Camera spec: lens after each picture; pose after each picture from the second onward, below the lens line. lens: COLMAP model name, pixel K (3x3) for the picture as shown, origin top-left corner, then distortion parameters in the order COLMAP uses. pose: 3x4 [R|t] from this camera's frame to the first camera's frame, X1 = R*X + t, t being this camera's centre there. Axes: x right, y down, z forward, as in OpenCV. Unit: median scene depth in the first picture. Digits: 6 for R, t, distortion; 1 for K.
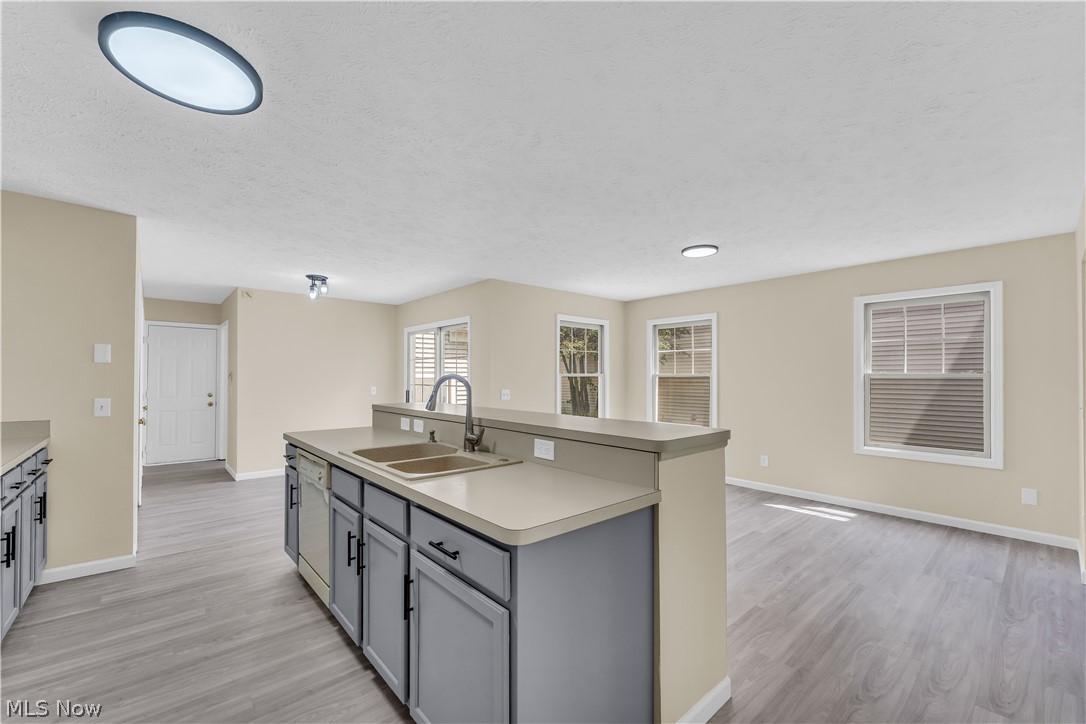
lens RADIAL K [[445.0, 0, 543.6], [0, 445.0, 373.2], [0, 0, 1]] dist [-0.001309, -0.001231]
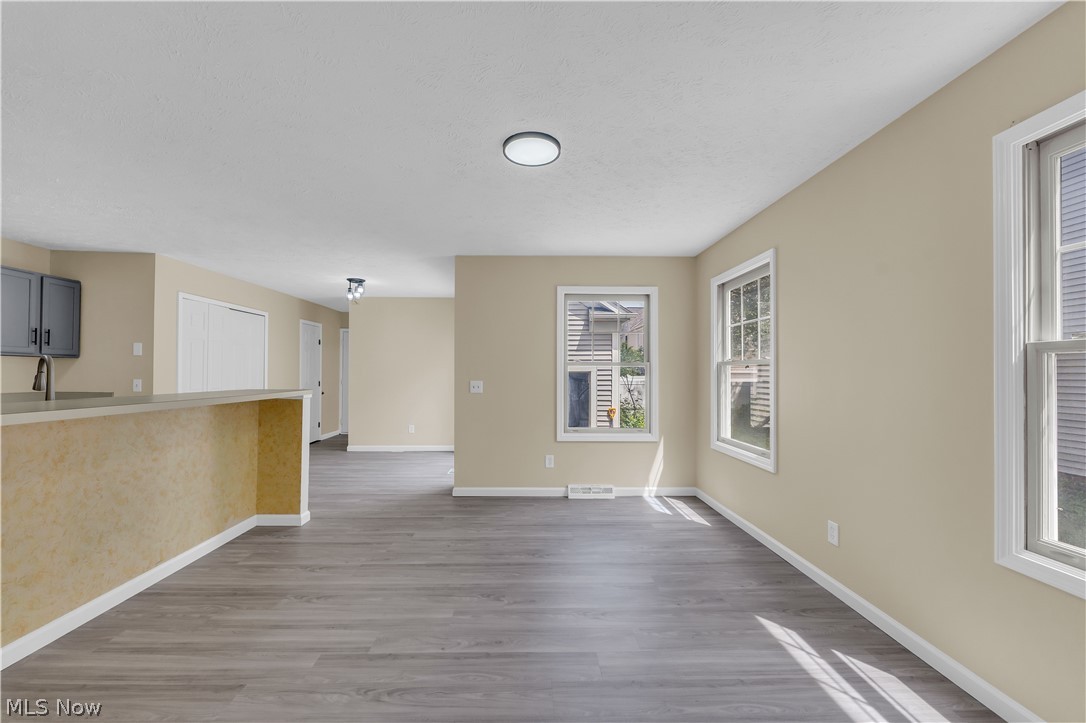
lens RADIAL K [[445.0, 0, 535.2], [0, 445.0, 369.1], [0, 0, 1]] dist [-0.001309, -0.001231]
pose [[0.761834, -0.006033, -0.647744, 0.964121], [0.002495, 0.999977, -0.006380, 0.034197], [0.647767, 0.003245, 0.761831, 0.711389]]
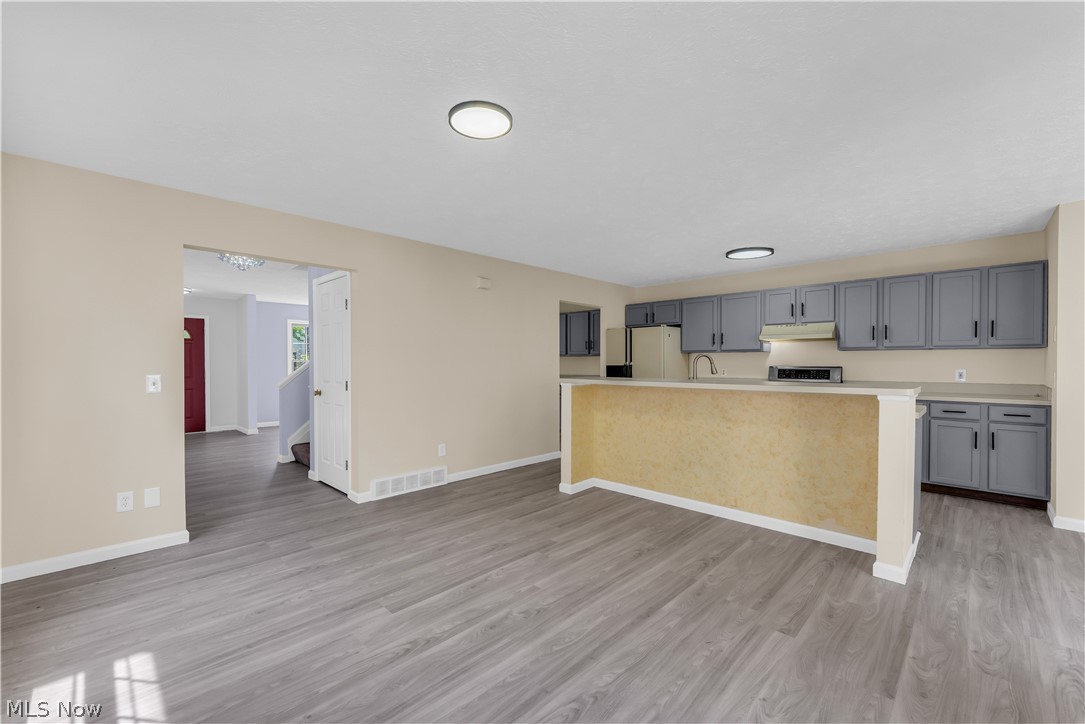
lens RADIAL K [[444.6, 0, 545.8], [0, 444.6, 369.0], [0, 0, 1]] dist [-0.001309, -0.001231]
pose [[-0.997385, -0.002752, -0.072222, 0.405552], [-0.003140, 0.999981, 0.005255, 0.043573], [0.072207, 0.005468, -0.997375, 2.016710]]
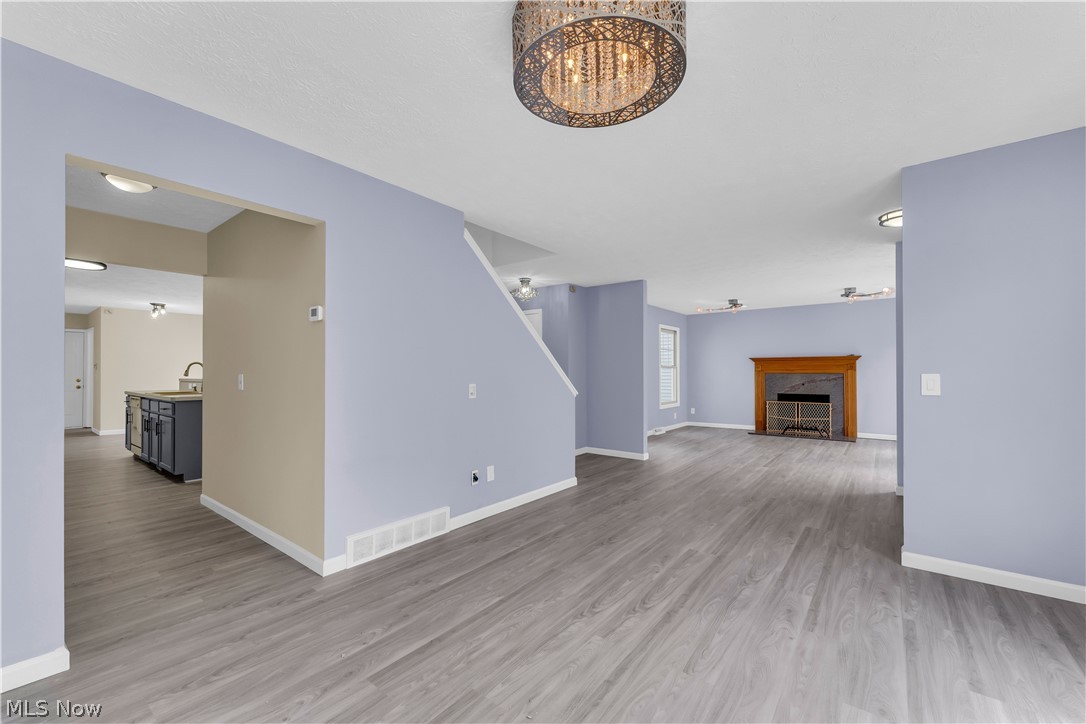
lens RADIAL K [[445.0, 0, 537.7], [0, 445.0, 367.0], [0, 0, 1]] dist [-0.001309, -0.001231]
pose [[0.985539, -0.000065, 0.169447, 0.939716], [0.000838, 0.999990, -0.004490, 0.032311], [-0.169445, 0.004567, 0.985529, -1.336293]]
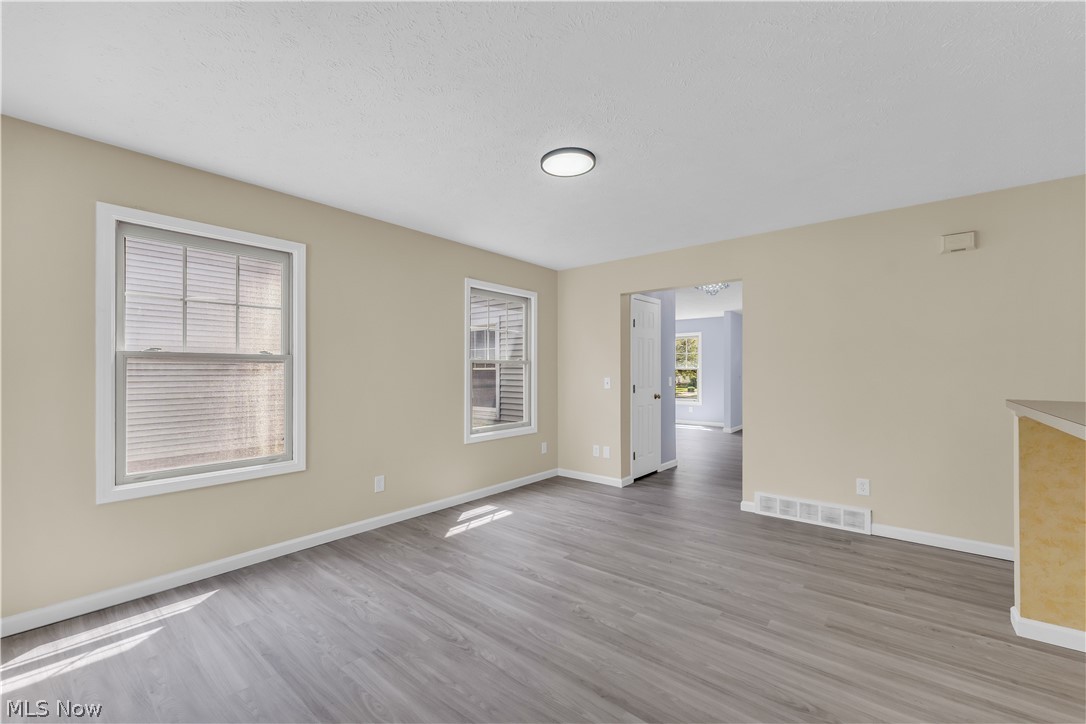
lens RADIAL K [[445.0, 0, 526.4], [0, 445.0, 367.7], [0, 0, 1]] dist [-0.001309, -0.001231]
pose [[-0.130729, 0.004301, 0.991409, -0.355777], [-0.006656, 0.999964, -0.005216, 0.038701], [-0.991396, -0.007281, -0.130696, 1.482837]]
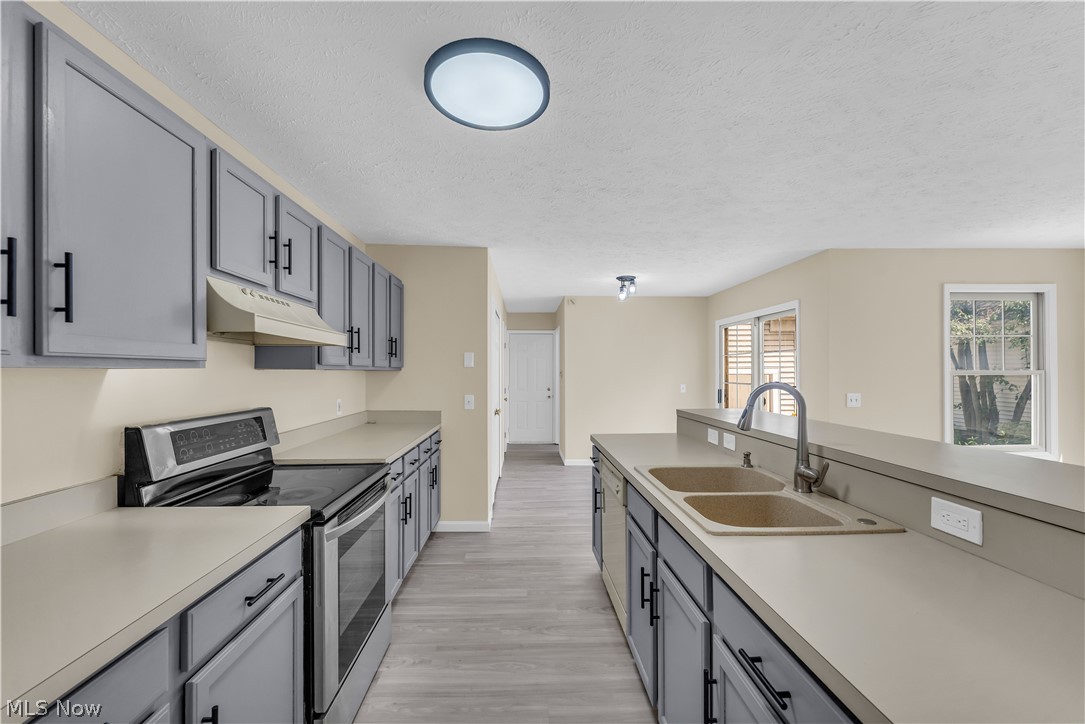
lens RADIAL K [[444.6, 0, 534.7], [0, 444.6, 369.7], [0, 0, 1]] dist [-0.001309, -0.001231]
pose [[0.767056, -0.004743, -0.641562, -0.029836], [0.009101, 0.999953, 0.003488, -0.018160], [0.641515, -0.008514, 0.767063, 0.138062]]
